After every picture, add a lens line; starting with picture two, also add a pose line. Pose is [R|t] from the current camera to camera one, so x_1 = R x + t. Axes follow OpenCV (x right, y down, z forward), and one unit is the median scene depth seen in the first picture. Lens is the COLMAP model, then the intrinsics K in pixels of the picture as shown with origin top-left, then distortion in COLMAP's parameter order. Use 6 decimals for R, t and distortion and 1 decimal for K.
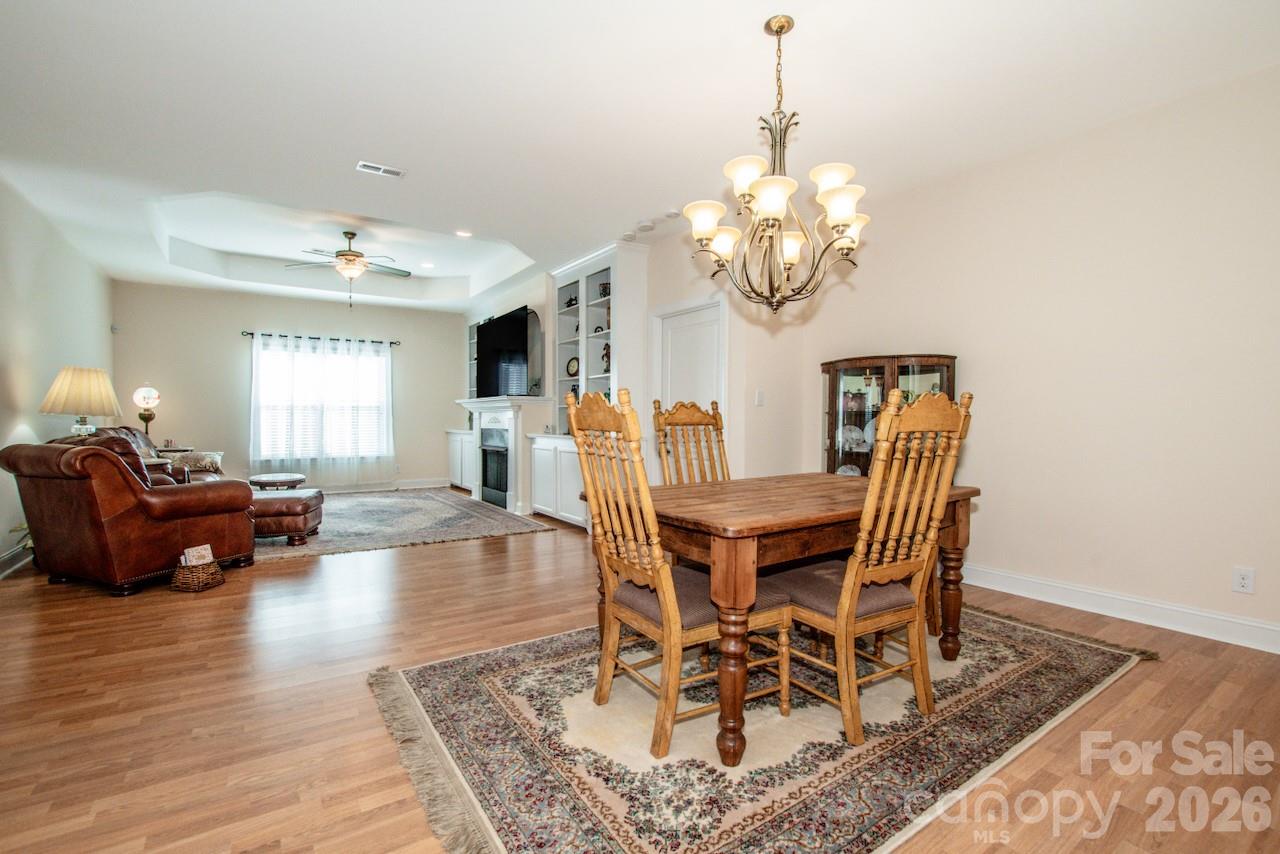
lens RADIAL K [[567.2, 0, 640.0], [0, 567.2, 427.0], [0, 0, 1]] dist [-0.038514, 0.006481]
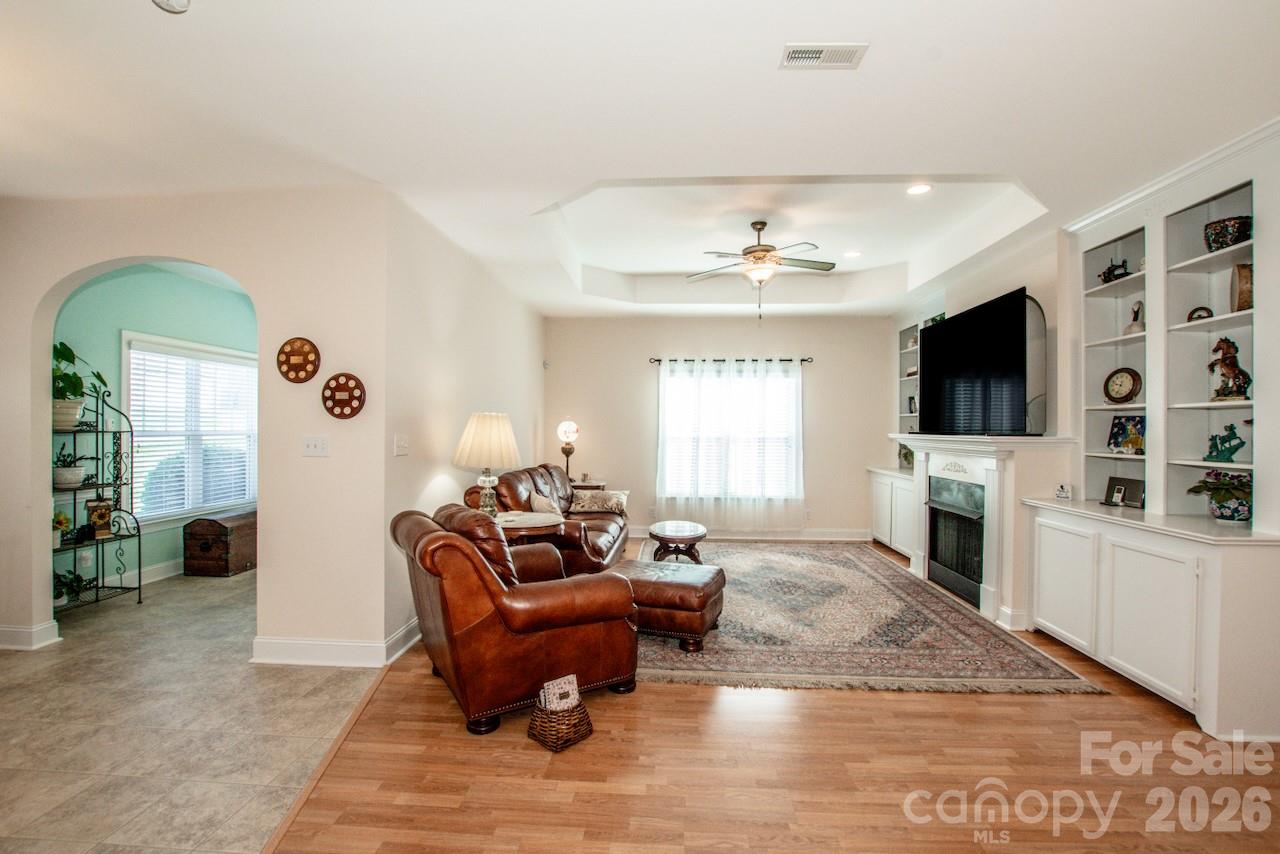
lens RADIAL K [[576.6, 0, 643.3], [0, 576.6, 430.6], [0, 0, 1]] dist [-0.044713, 0.008641]
pose [[0.789988, 0.006539, -0.613087, -0.150747], [-0.013893, 0.999877, -0.007238, -0.050553], [0.612965, 0.014235, 0.789982, 0.267681]]
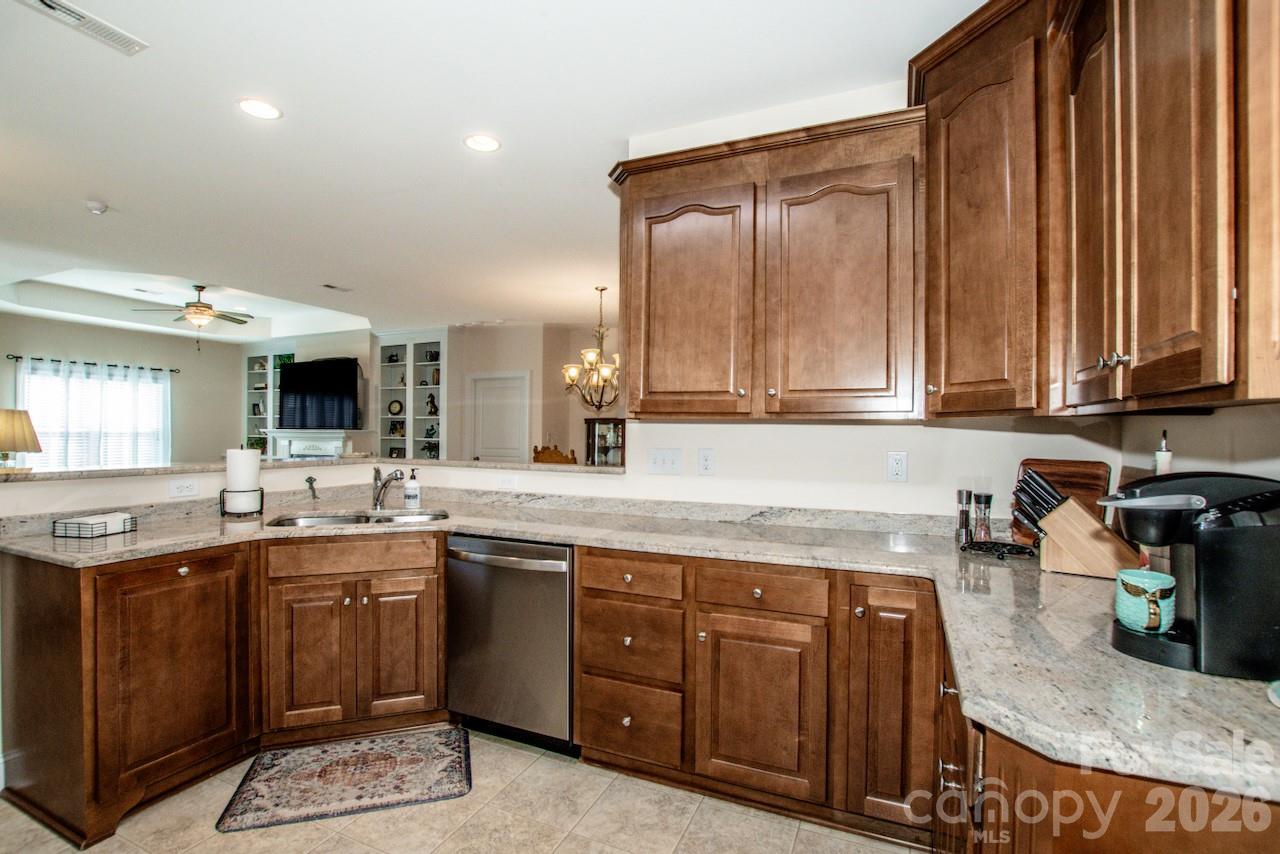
lens RADIAL K [[574.9, 0, 633.4], [0, 574.9, 439.5], [0, 0, 1]] dist [-0.039064, 0.005814]
pose [[0.856394, 0.002623, 0.516315, -0.327649], [-0.001807, 0.999996, -0.002082, -0.030103], [-0.516319, 0.000850, 0.856396, -0.421911]]
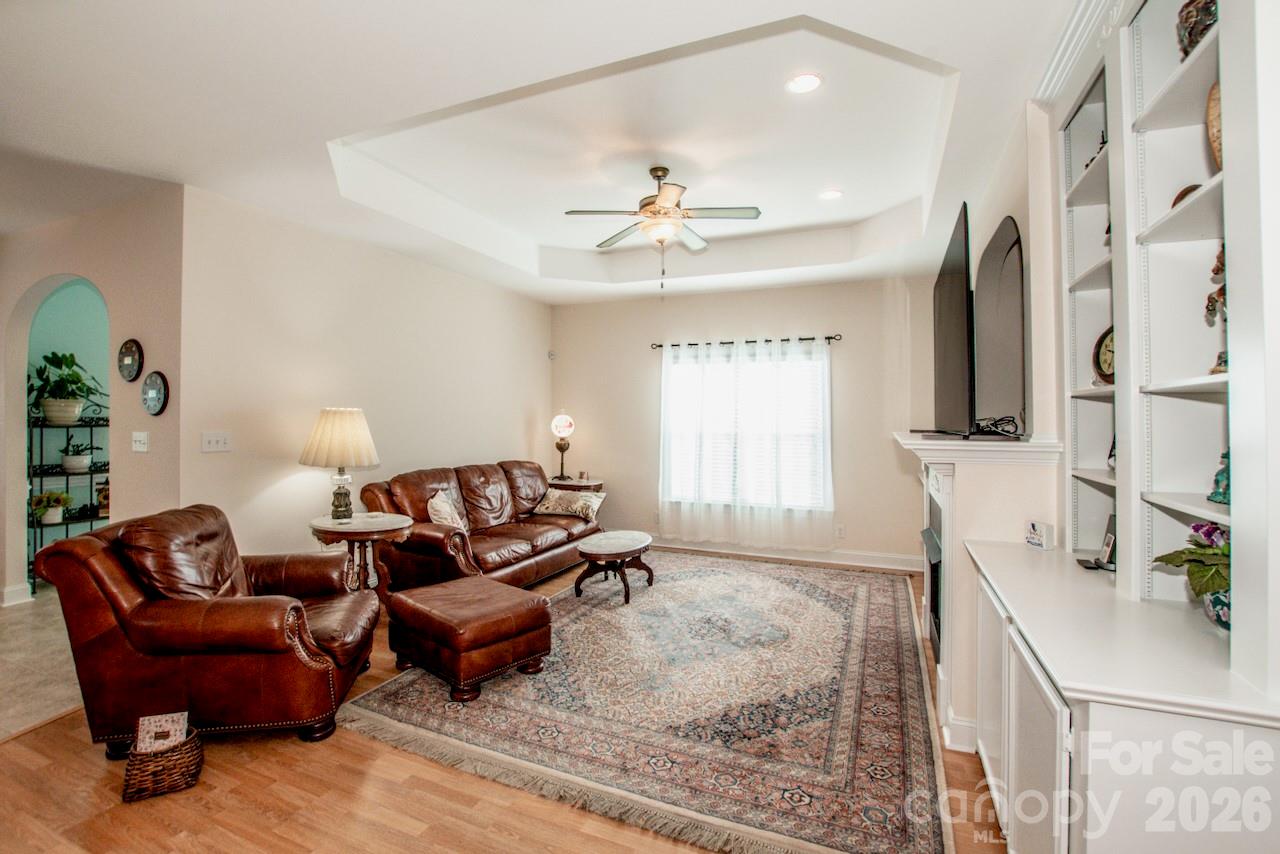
lens RADIAL K [[580.3, 0, 630.1], [0, 580.3, 412.1], [0, 0, 1]] dist [-0.032822, 0.000112]
pose [[0.535430, -0.007256, -0.844548, -0.000336], [-0.016969, 0.999669, -0.019346, -0.061828], [0.844409, 0.024690, 0.535130, 0.596375]]
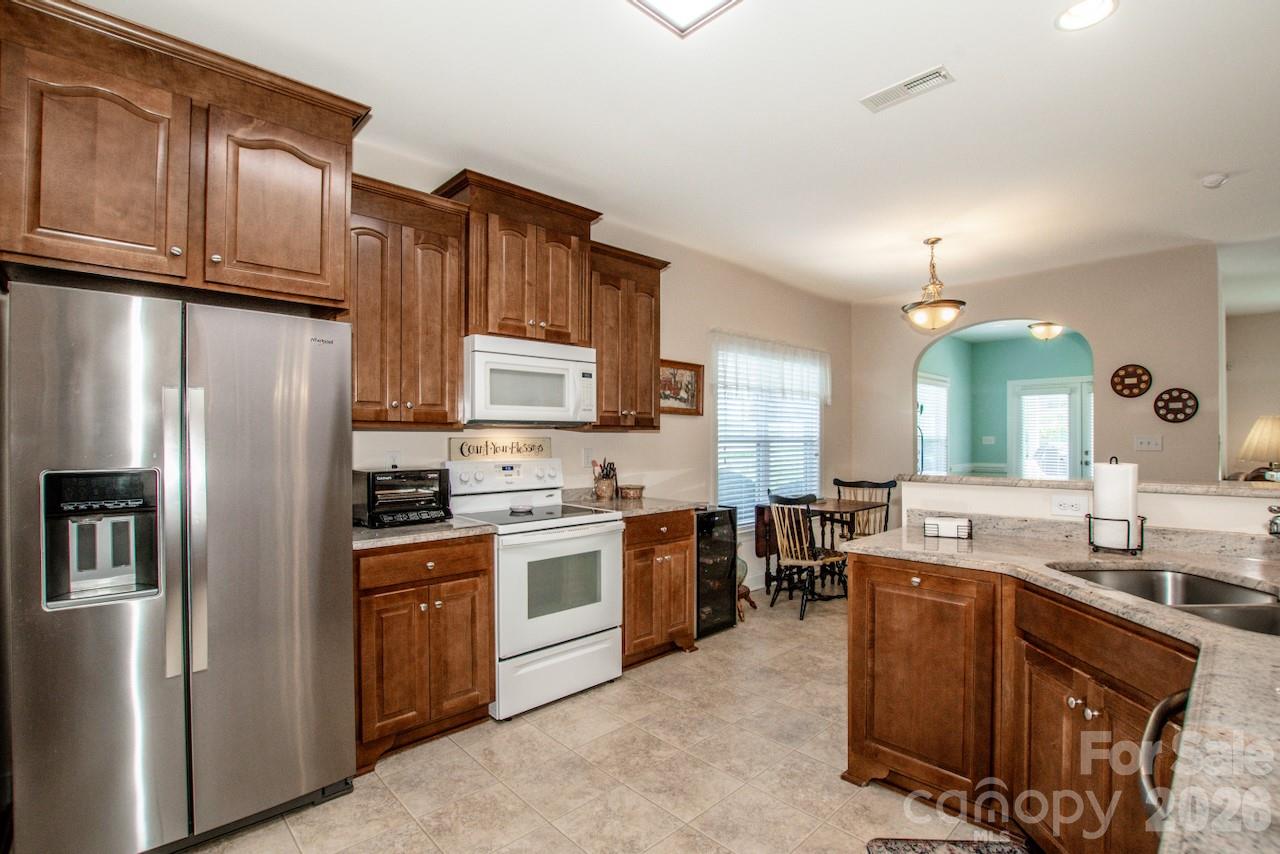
lens RADIAL K [[594.9, 0, 642.2], [0, 594.9, 440.0], [0, 0, 1]] dist [-0.001883, -0.015024]
pose [[0.172729, 0.002487, -0.984966, -0.092095], [-0.010193, 0.999948, 0.000737, -0.034193], [0.984917, 0.009913, 0.172746, -0.243281]]
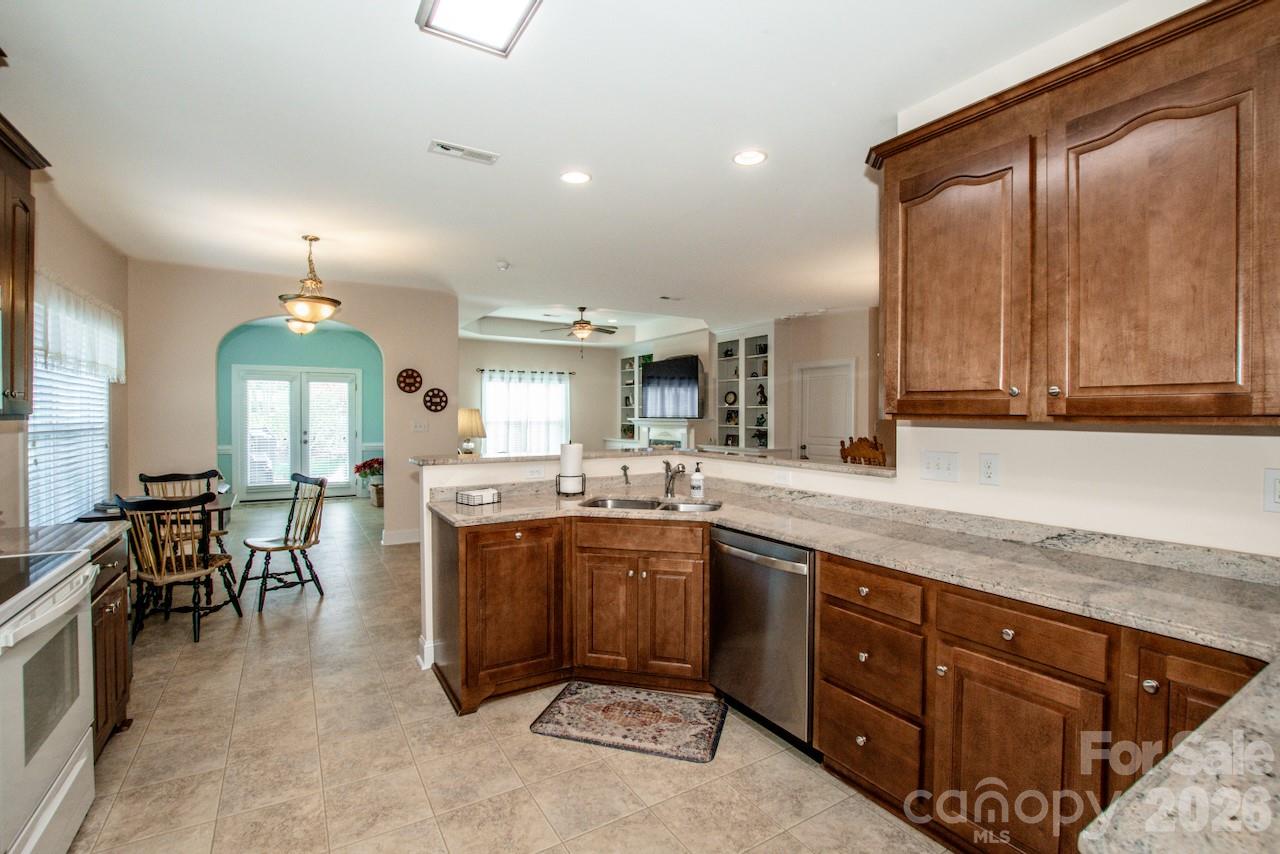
lens RADIAL K [[567.2, 0, 640.0], [0, 567.2, 427.0], [0, 0, 1]] dist [-0.038514, 0.006481]
pose [[0.998527, 0.002308, -0.054216, -0.267747], [-0.001914, 0.999971, 0.007314, -0.042651], [0.054231, -0.007199, 0.998502, -0.450076]]
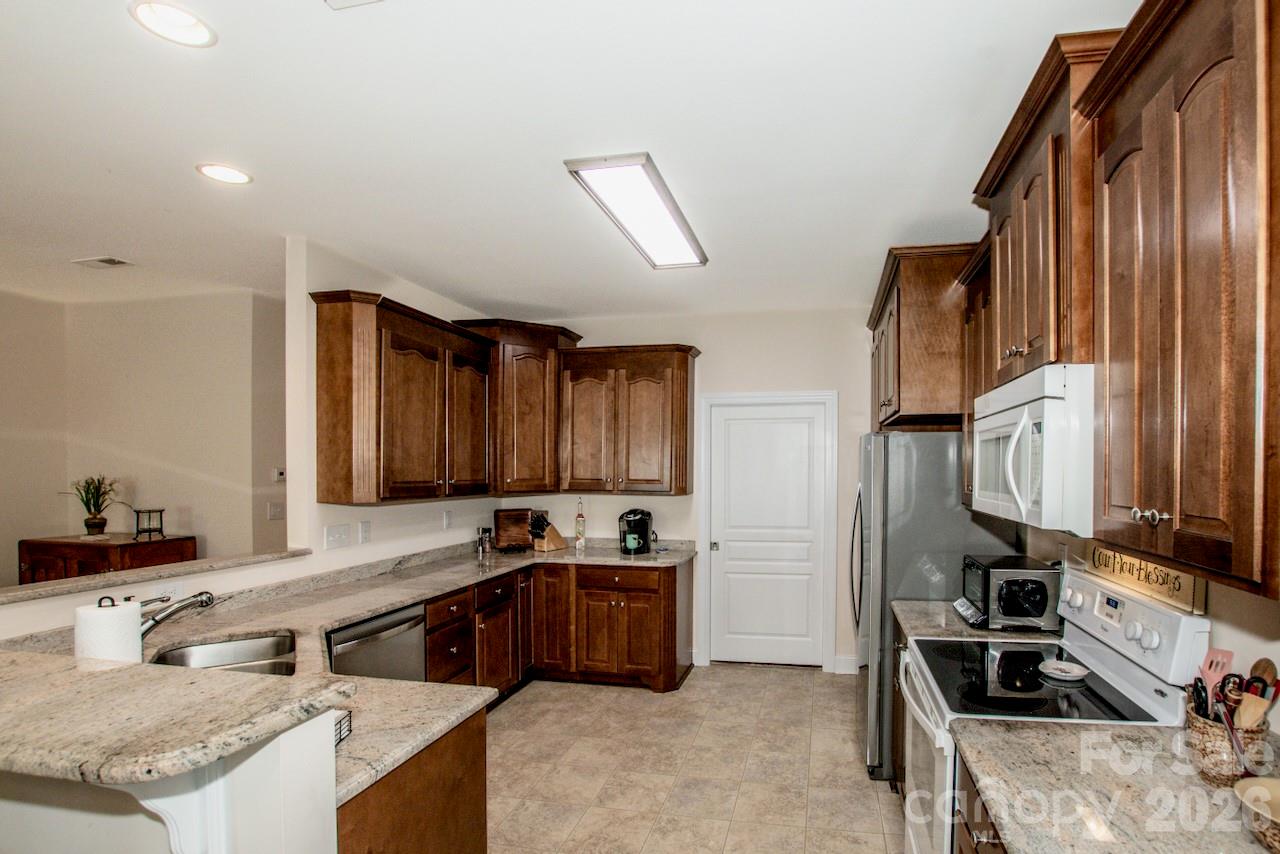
lens RADIAL K [[607.4, 0, 726.2], [0, 607.4, 468.2], [0, 0, 1]] dist [-0.001003, 0.008130]
pose [[-0.721103, -0.002559, 0.692824, -0.688965], [0.009521, 0.999862, 0.013602, -0.076949], [-0.692763, 0.016405, -0.720979, 0.063457]]
